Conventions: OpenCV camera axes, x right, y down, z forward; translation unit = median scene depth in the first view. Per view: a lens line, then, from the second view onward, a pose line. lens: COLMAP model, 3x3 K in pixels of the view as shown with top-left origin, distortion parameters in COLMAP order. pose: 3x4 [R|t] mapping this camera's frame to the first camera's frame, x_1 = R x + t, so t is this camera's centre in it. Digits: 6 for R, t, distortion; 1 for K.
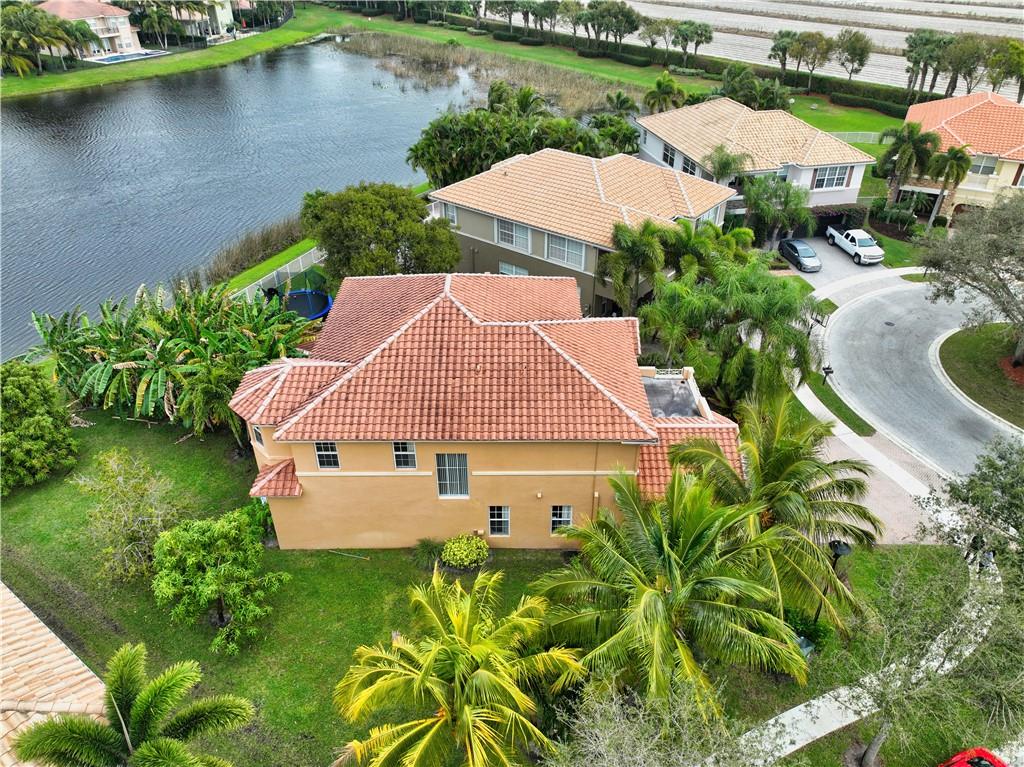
lens RADIAL K [[738.7, 0, 512.0], [0, 738.7, 383.5], [0, 0, 1]] dist [-0.005829, 0.047415]
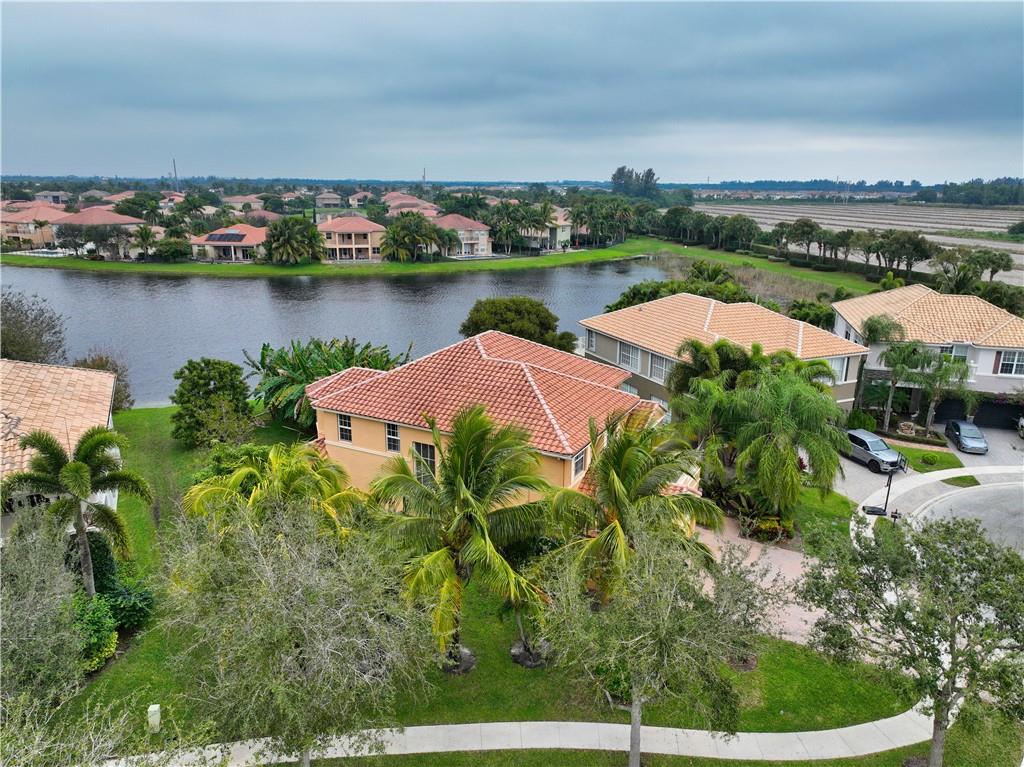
lens RADIAL K [[738.7, 0, 512.0], [0, 738.7, 383.5], [0, 0, 1]] dist [-0.005829, 0.047415]
pose [[0.882649, 0.132286, -0.451033, 0.143157], [-0.264298, 0.933191, -0.243517, 0.063670], [0.388686, 0.334147, 0.858643, -0.007913]]
